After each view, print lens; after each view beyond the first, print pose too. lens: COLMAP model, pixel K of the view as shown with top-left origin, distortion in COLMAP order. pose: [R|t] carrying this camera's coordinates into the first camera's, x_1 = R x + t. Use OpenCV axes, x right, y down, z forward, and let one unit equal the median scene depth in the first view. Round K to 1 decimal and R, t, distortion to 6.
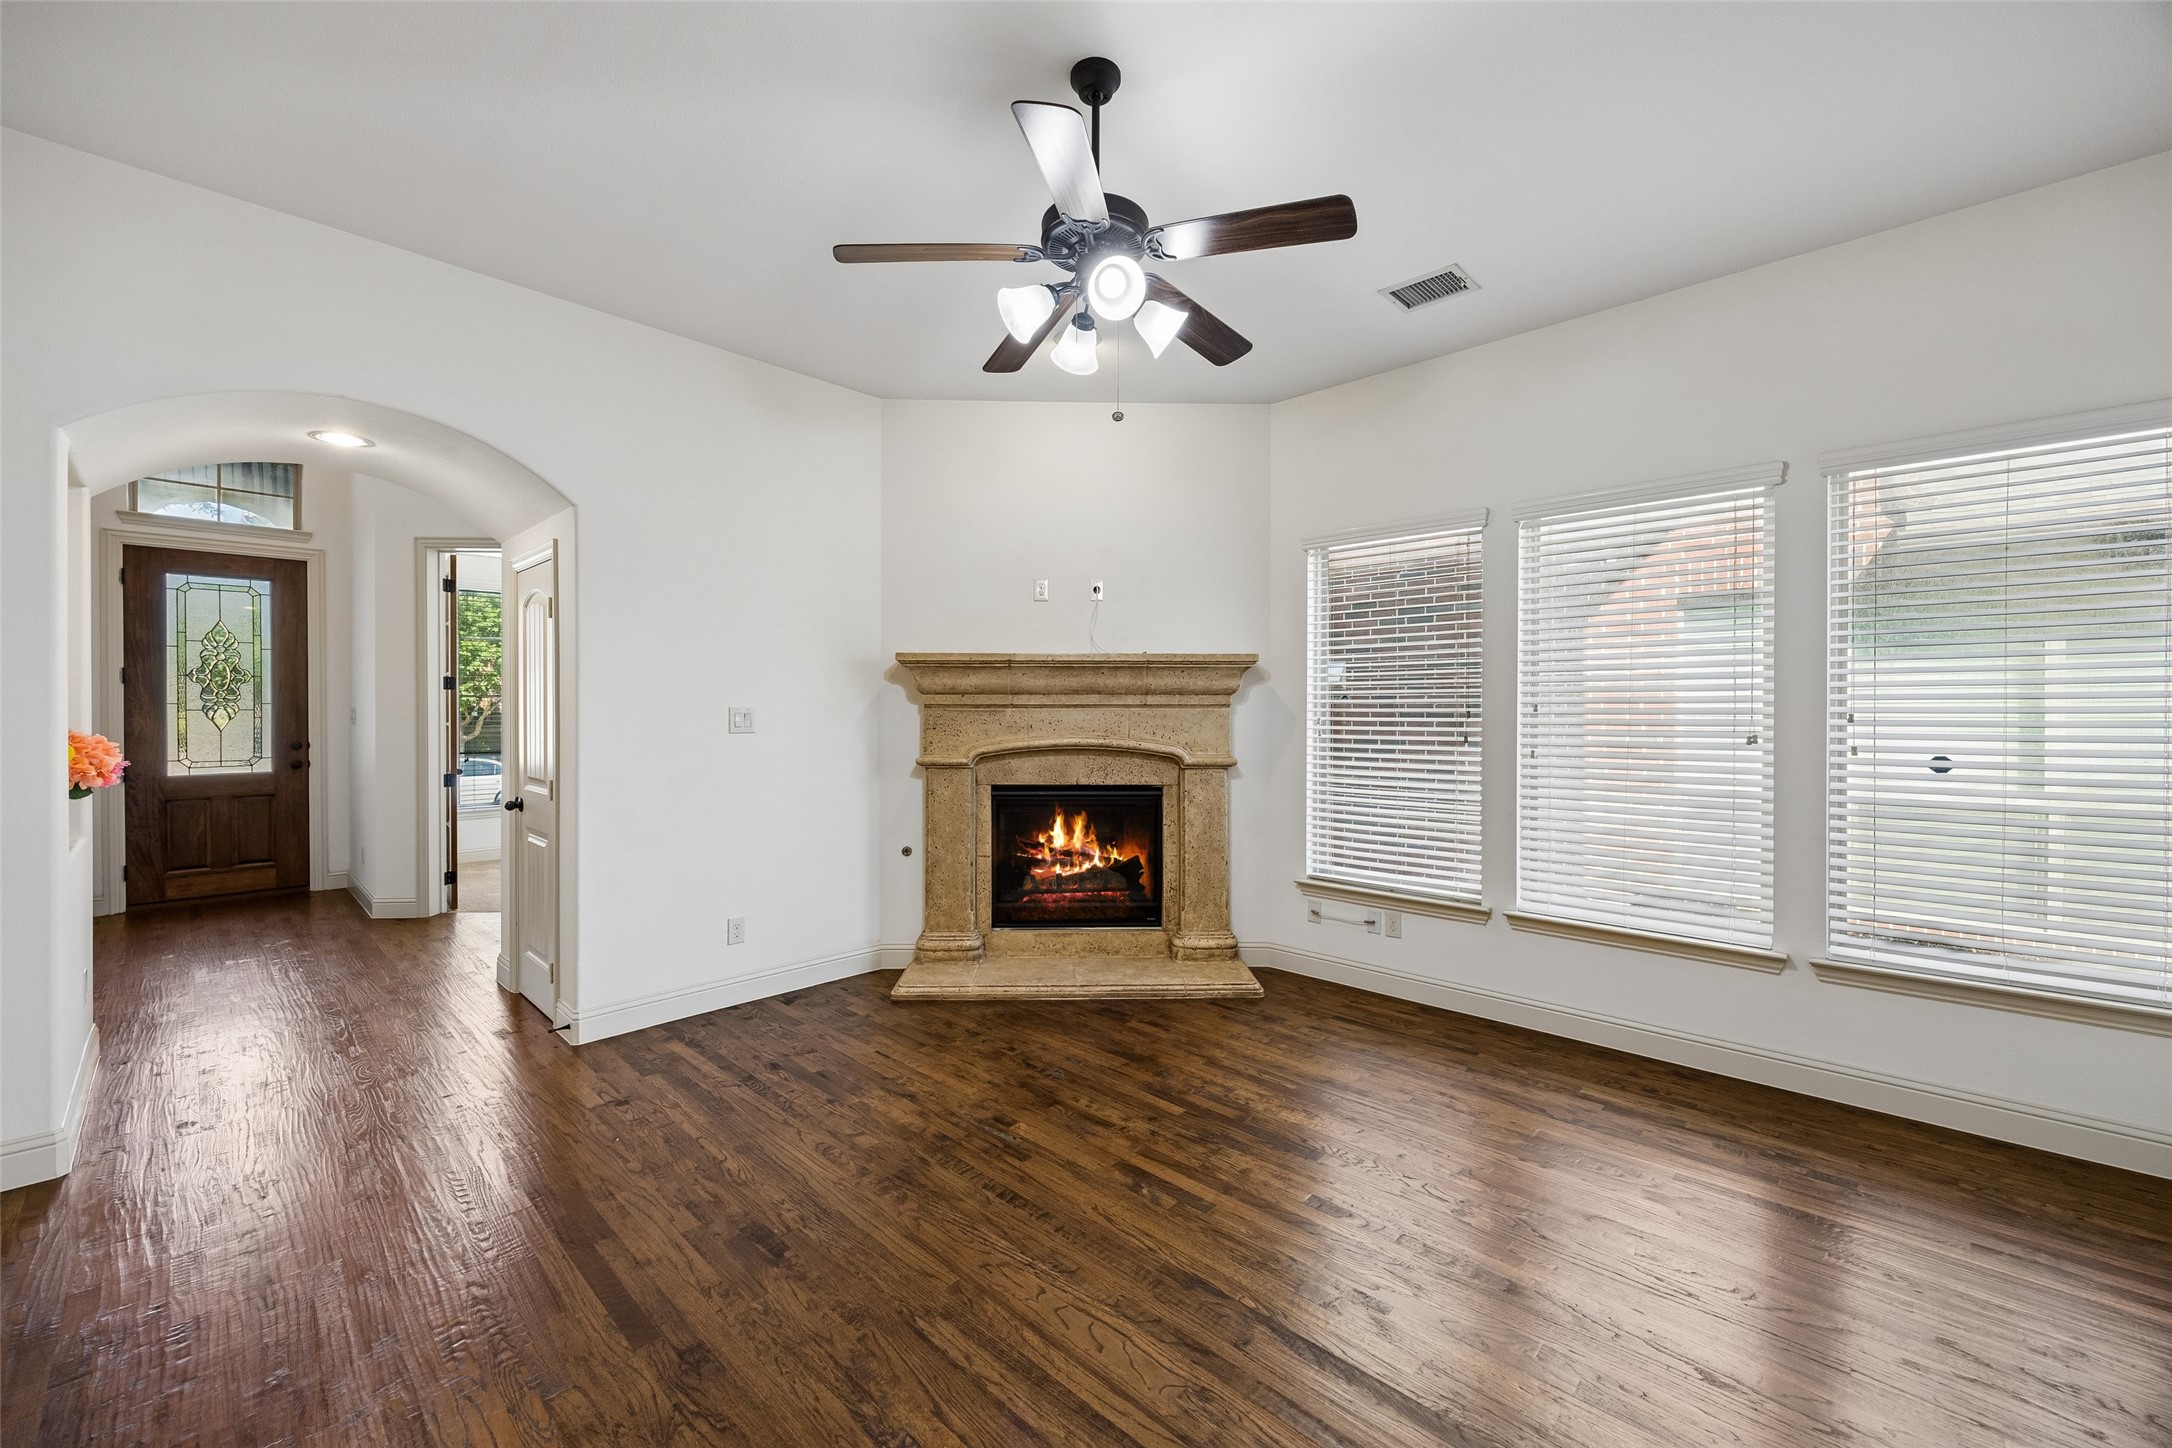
lens RADIAL K [[850.7, 0, 1096.0], [0, 850.7, 715.8], [0, 0, 1]] dist [-0.007042, -0.000180]
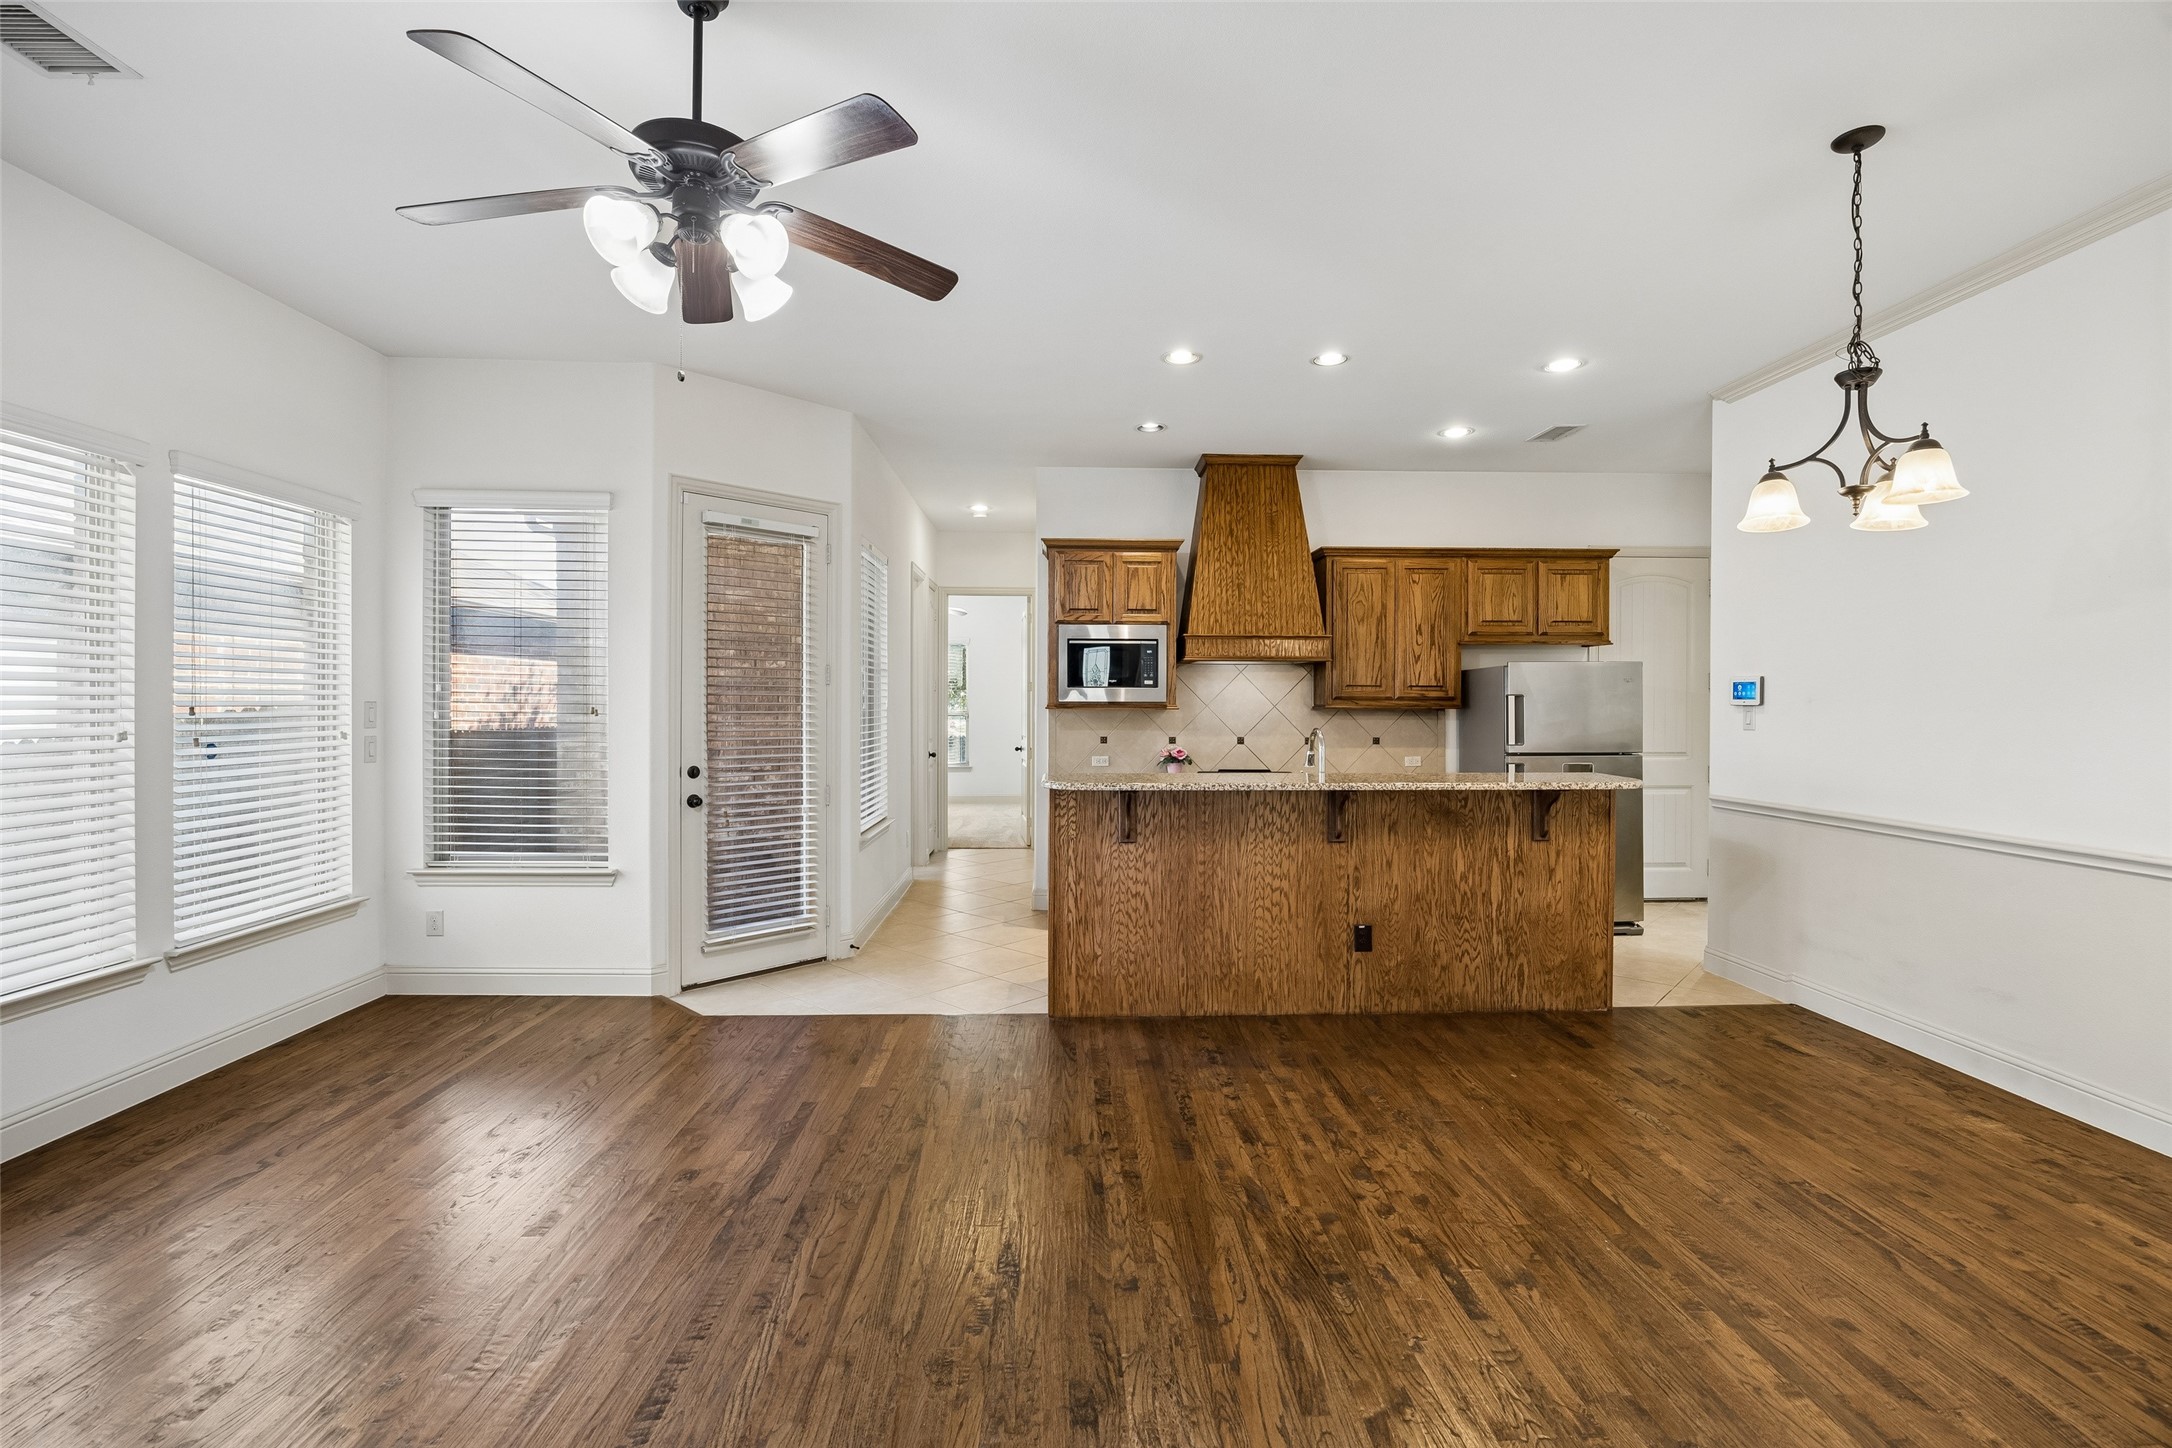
lens RADIAL K [[939.7, 0, 1085.9], [0, 939.7, 708.1], [0, 0, 1]] dist [-0.020482, 0.003277]
pose [[-0.700899, -0.007049, 0.713226, -0.498243], [0.001362, 0.999936, 0.011221, -0.008893], [-0.713260, 0.008837, -0.700844, 0.711251]]
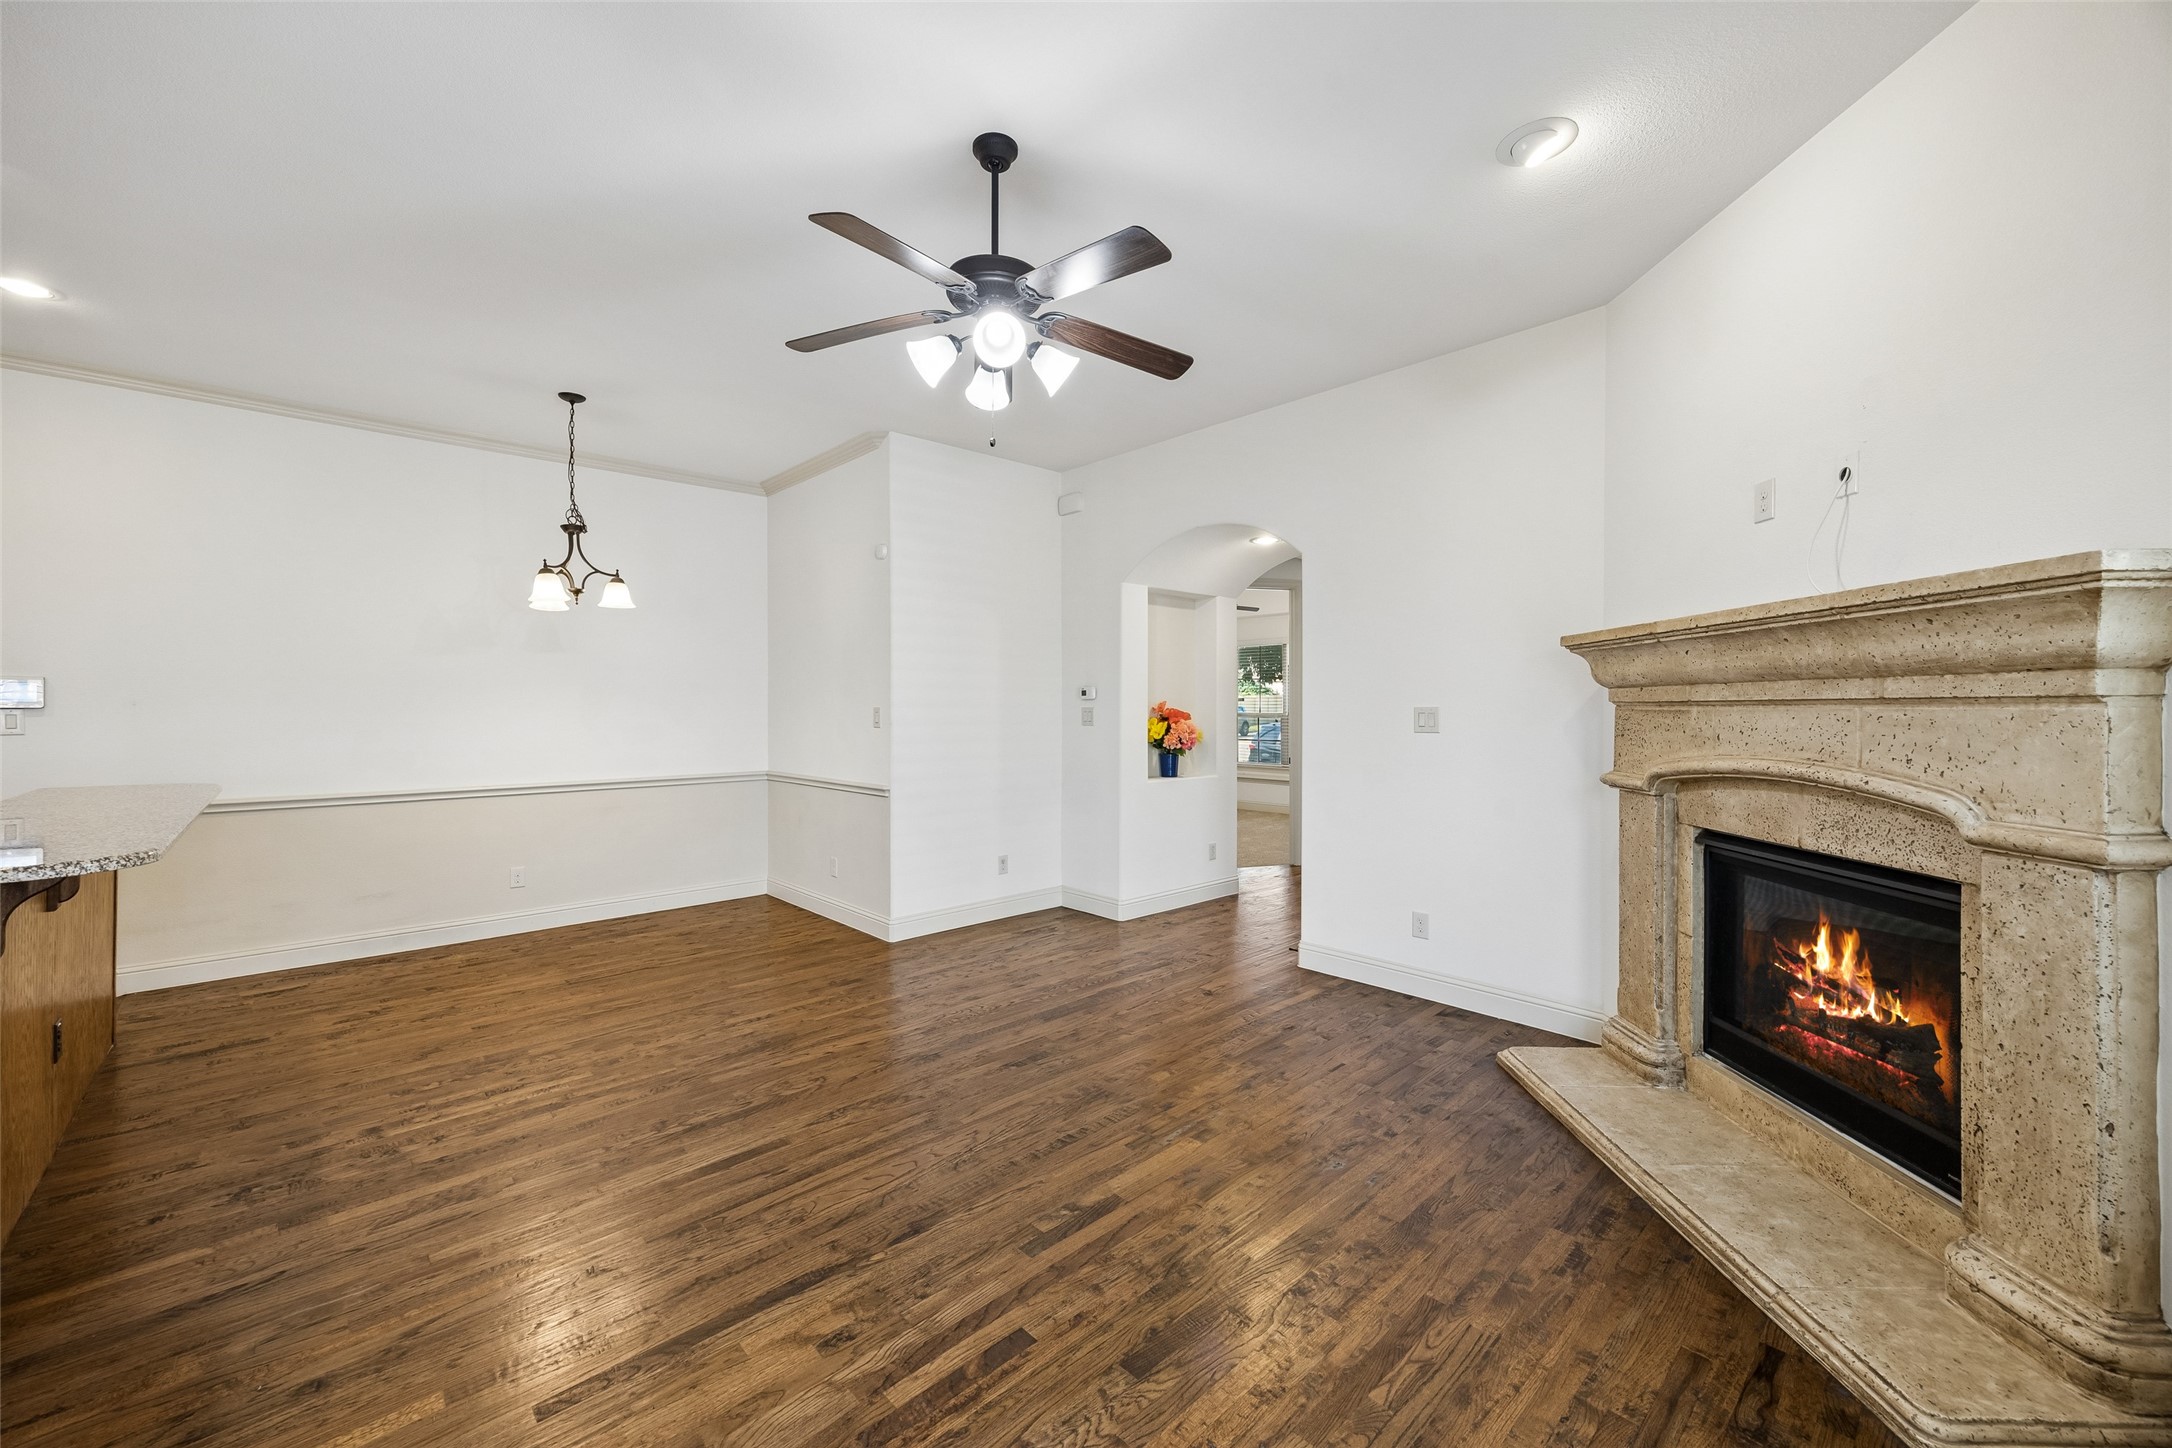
lens RADIAL K [[850.7, 0, 1095.2], [0, 850.7, 709.0], [0, 0, 1]] dist [-0.007042, -0.000180]
pose [[-0.068113, -0.000282, -0.997678, 0.573094], [-0.005528, 0.999985, 0.000095, -0.005207], [0.997662, 0.005521, -0.068113, 0.620038]]
